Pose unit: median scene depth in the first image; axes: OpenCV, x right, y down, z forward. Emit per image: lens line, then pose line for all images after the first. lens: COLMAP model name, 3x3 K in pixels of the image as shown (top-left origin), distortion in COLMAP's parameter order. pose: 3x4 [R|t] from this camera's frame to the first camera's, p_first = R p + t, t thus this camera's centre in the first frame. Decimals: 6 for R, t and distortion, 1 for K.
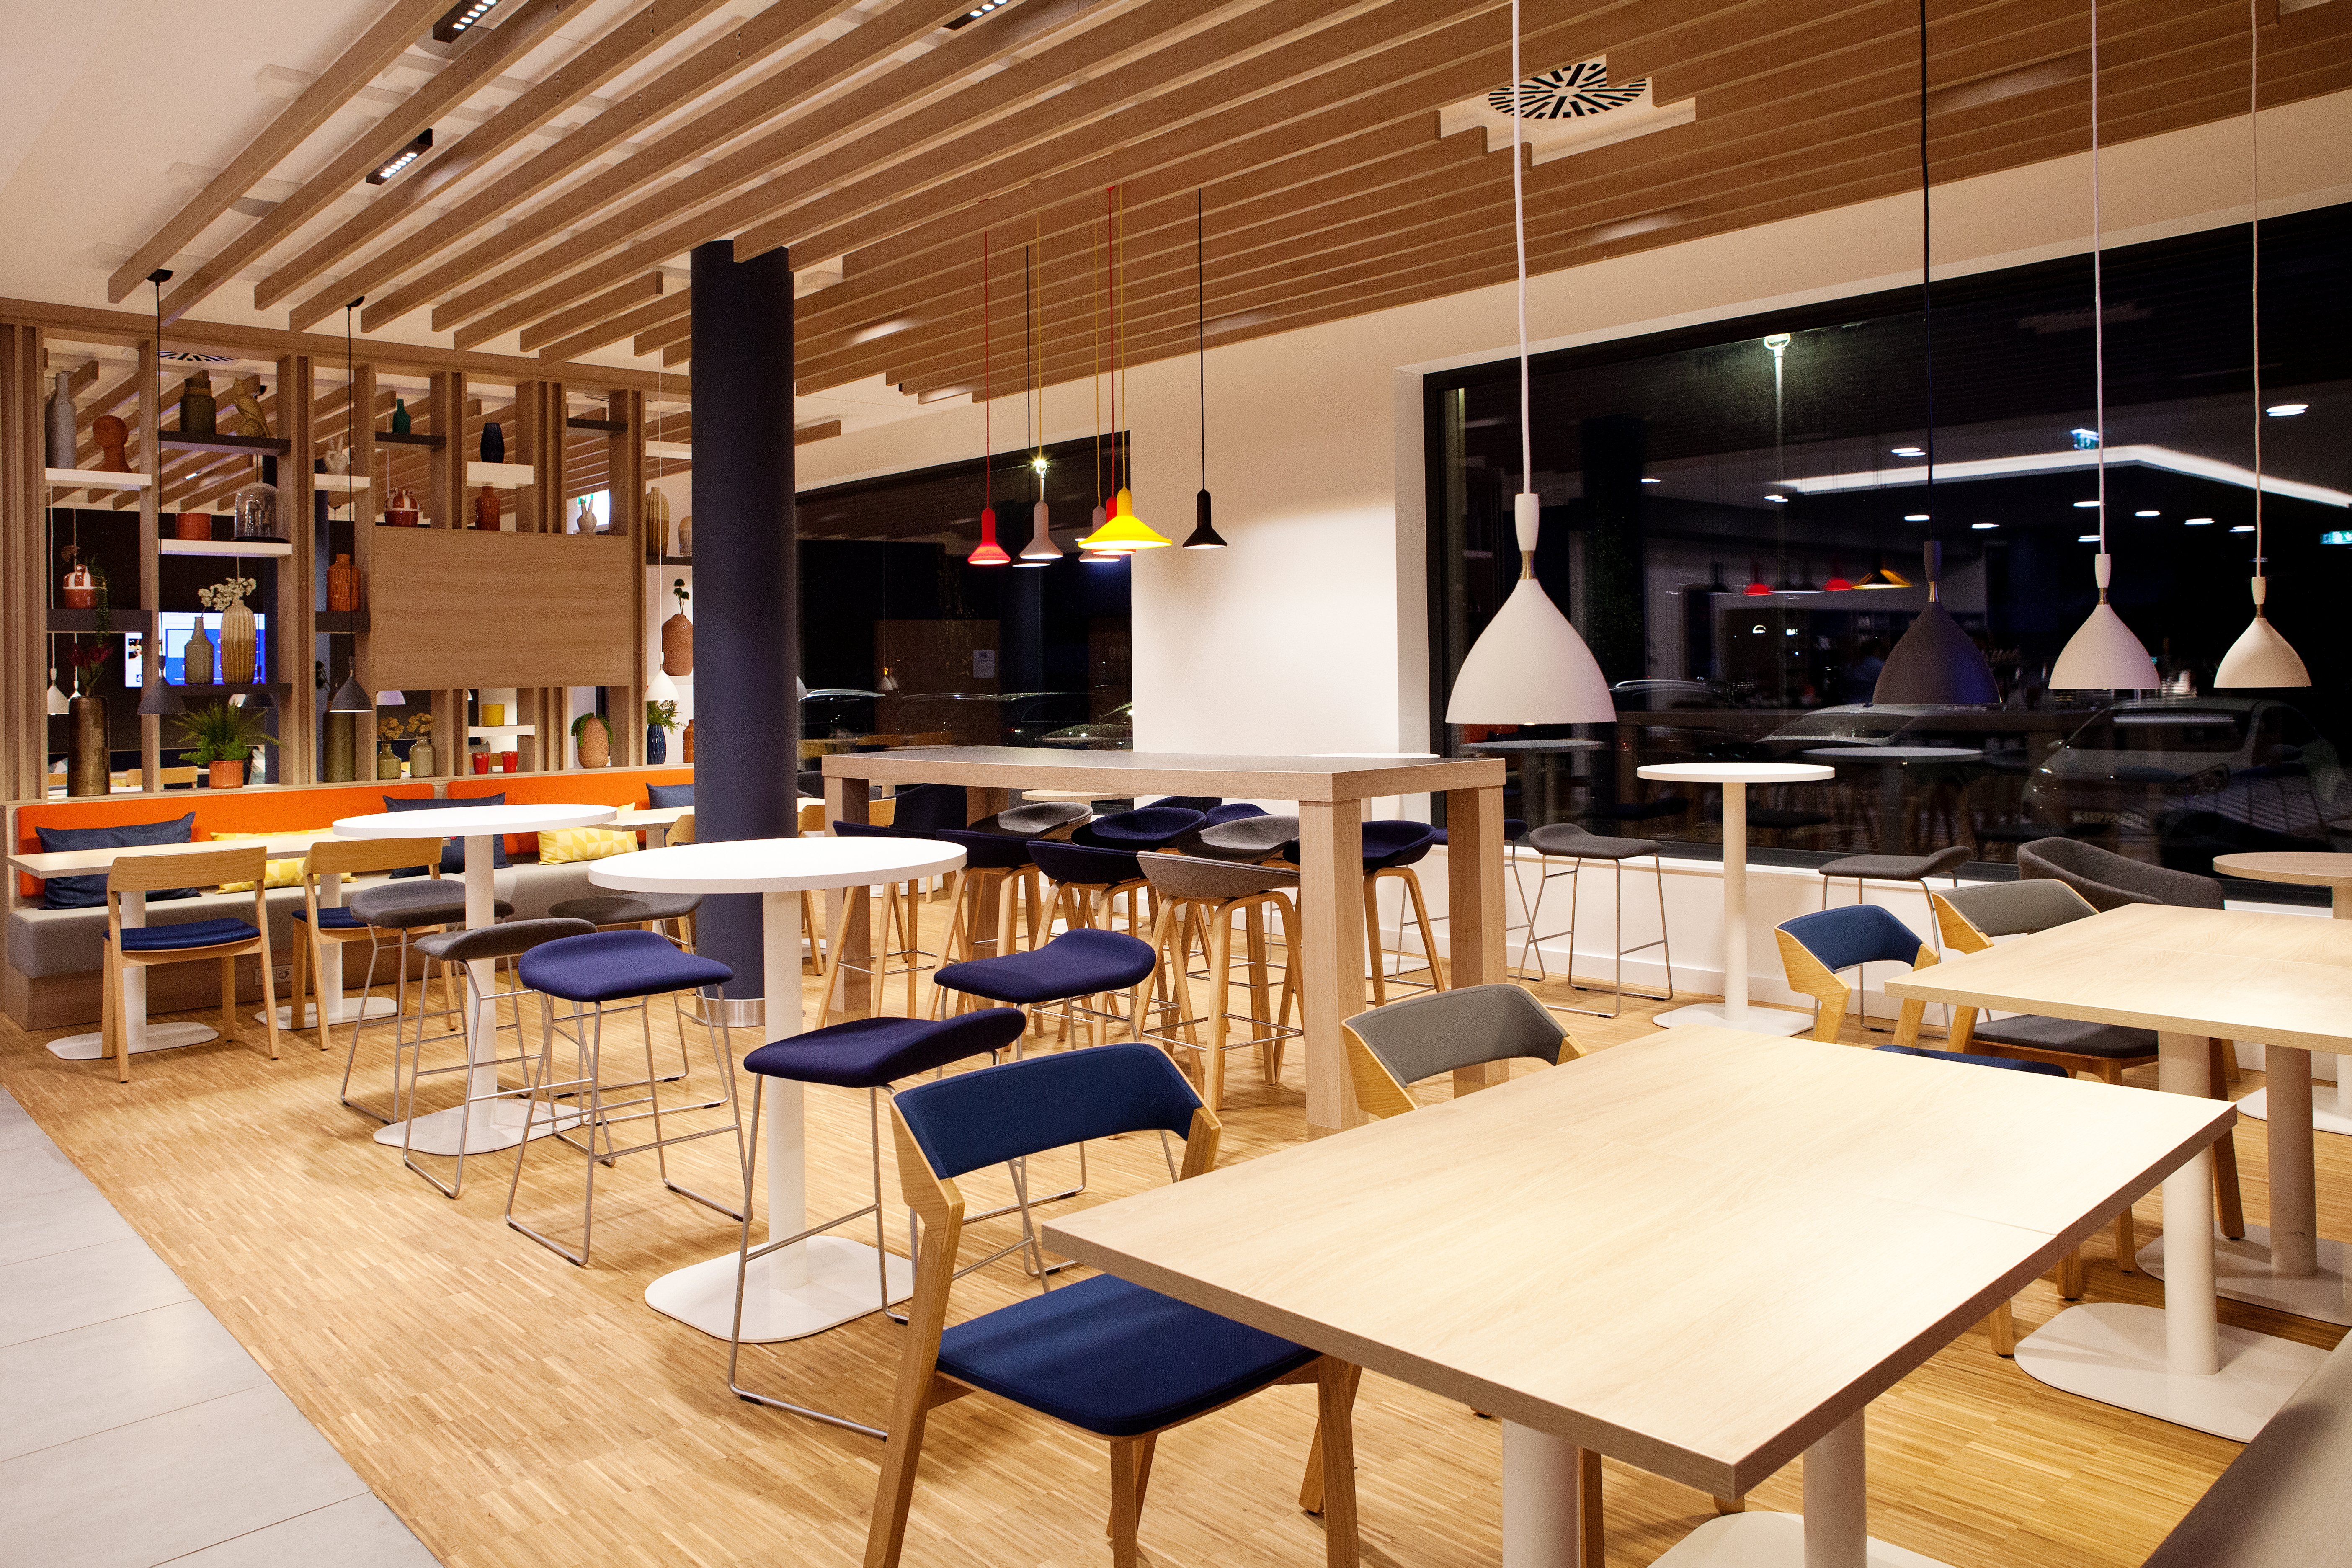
lens RADIAL K [[1634.9, 0, 1176.0], [0, 1634.9, 784.0], [0, 0, 1]] dist [-0.038625, 0.057240]
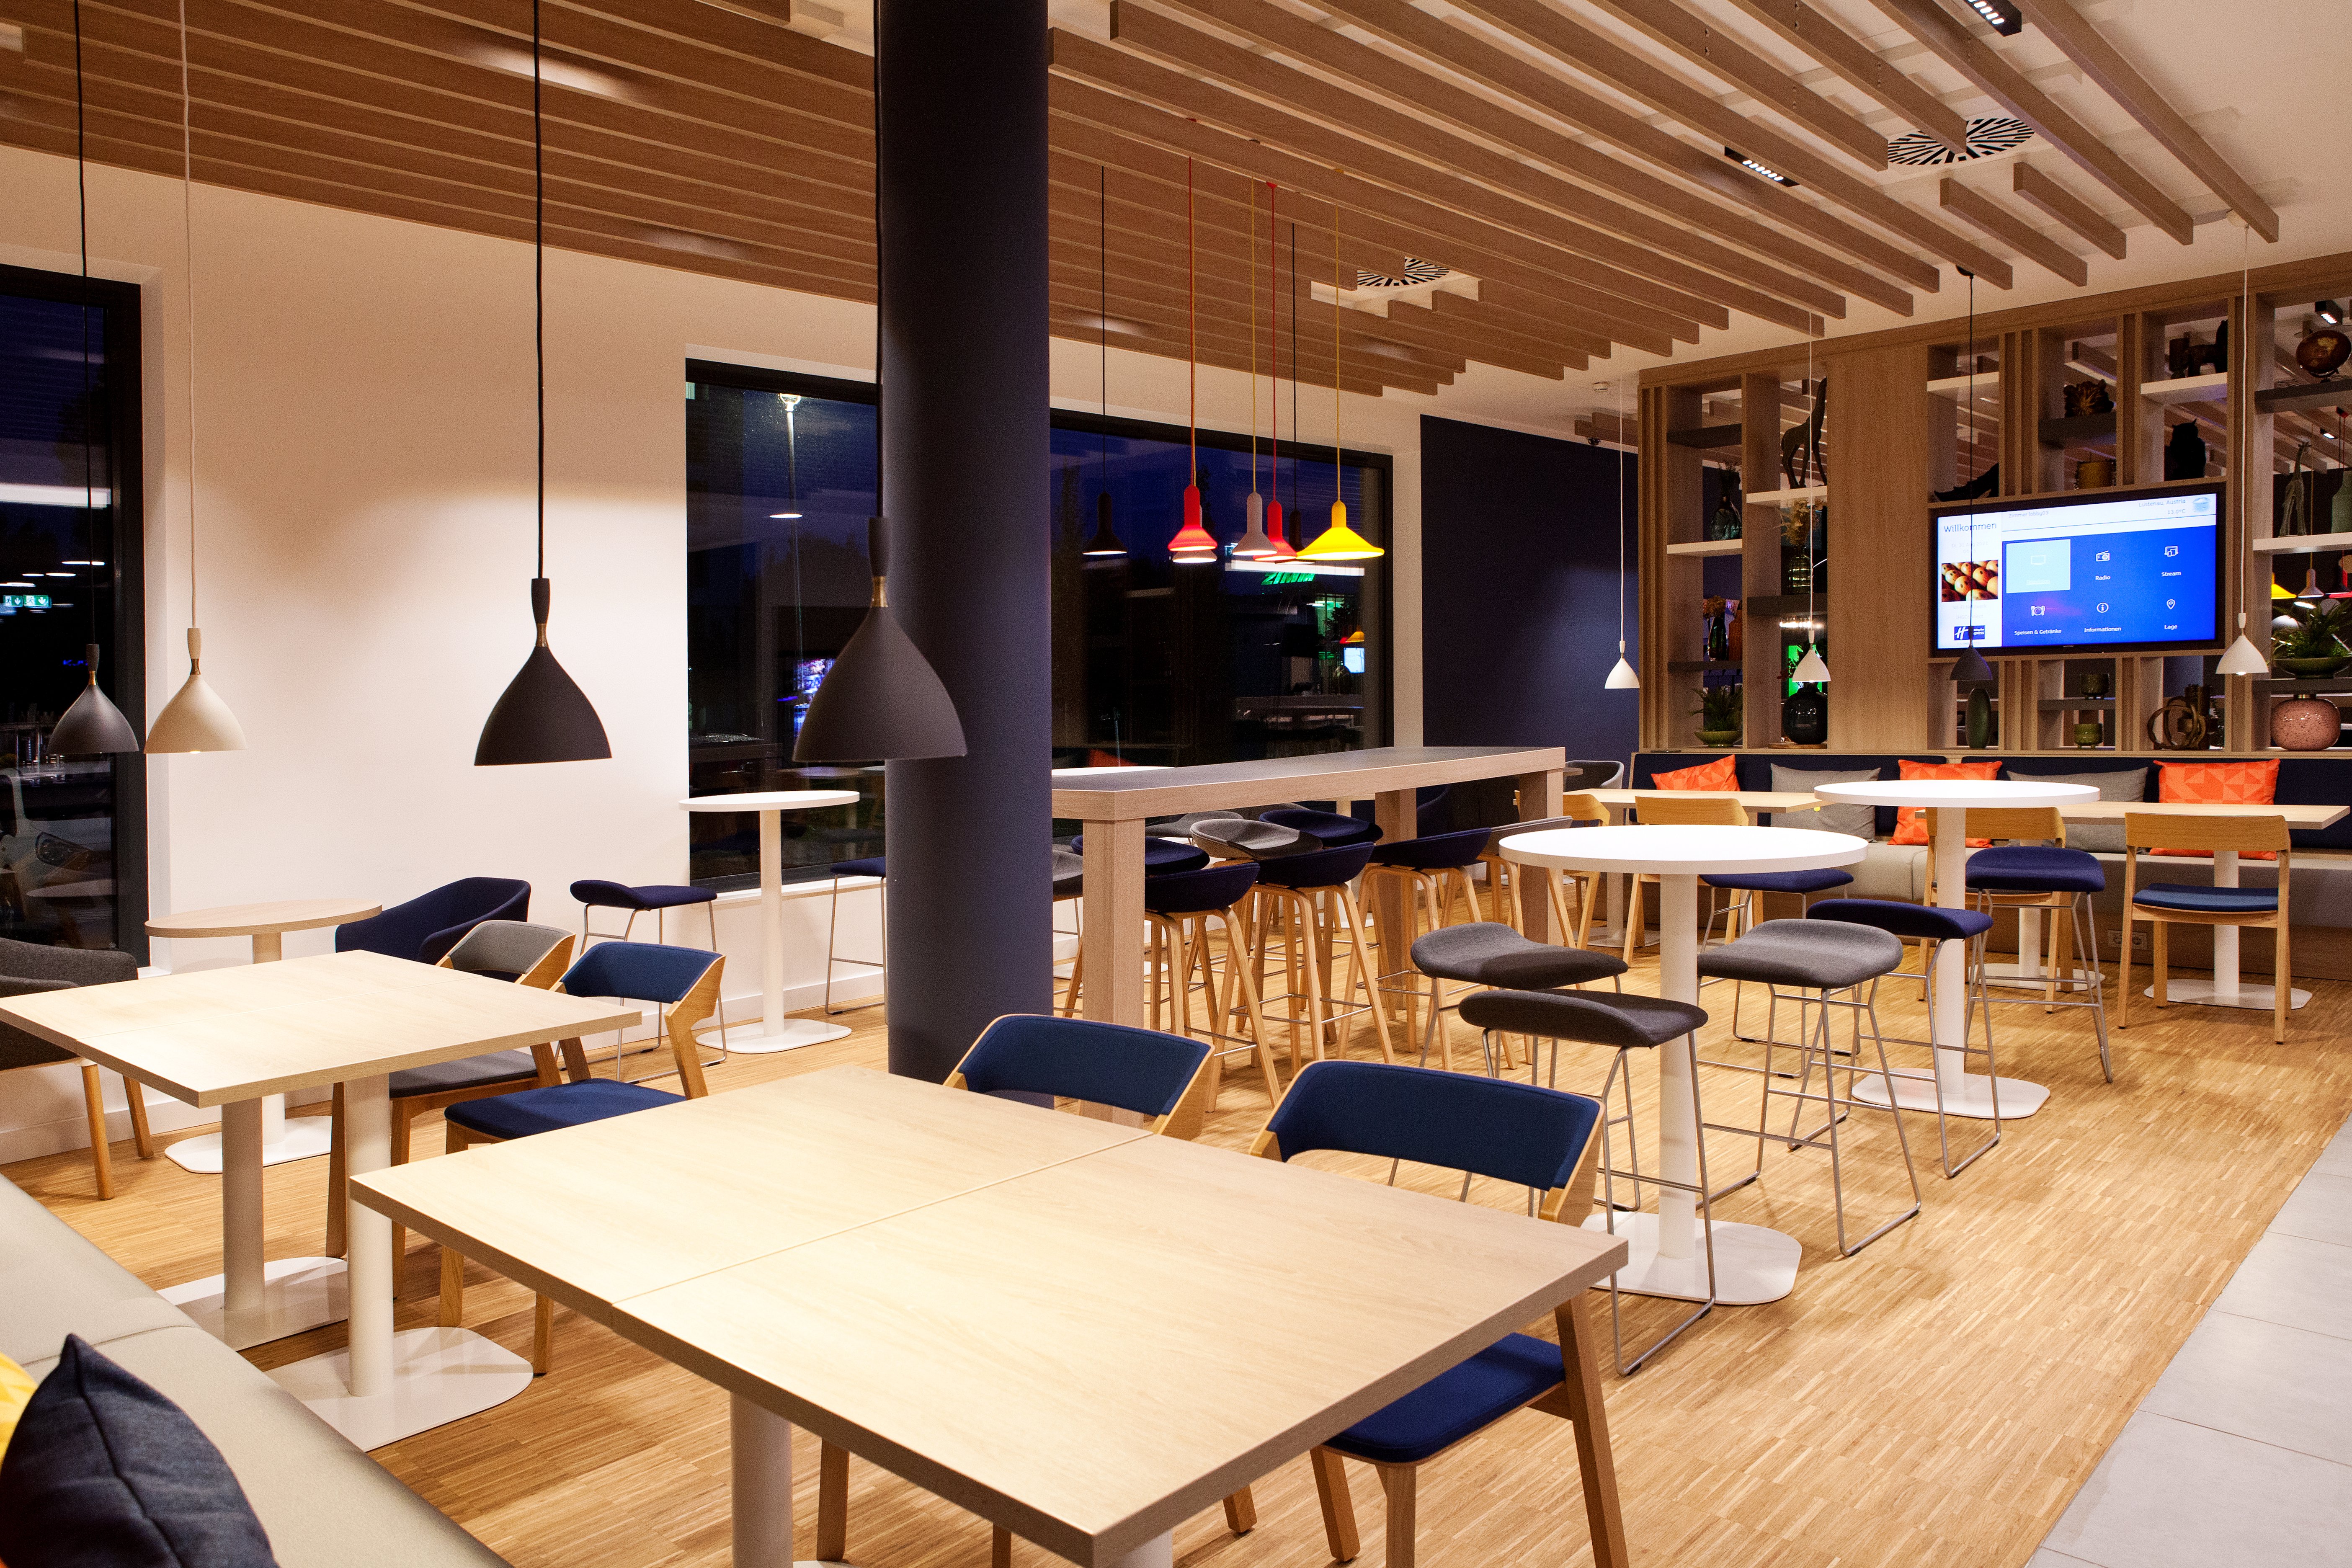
lens RADIAL K [[1634.9, 0, 1176.0], [0, 1634.9, 784.0], [0, 0, 1]] dist [-0.038625, 0.057240]
pose [[-0.081114, -0.039690, 0.995914, -0.732942], [0.095766, 0.994274, 0.047425, -0.042795], [-0.992093, 0.099221, -0.076849, 0.828289]]
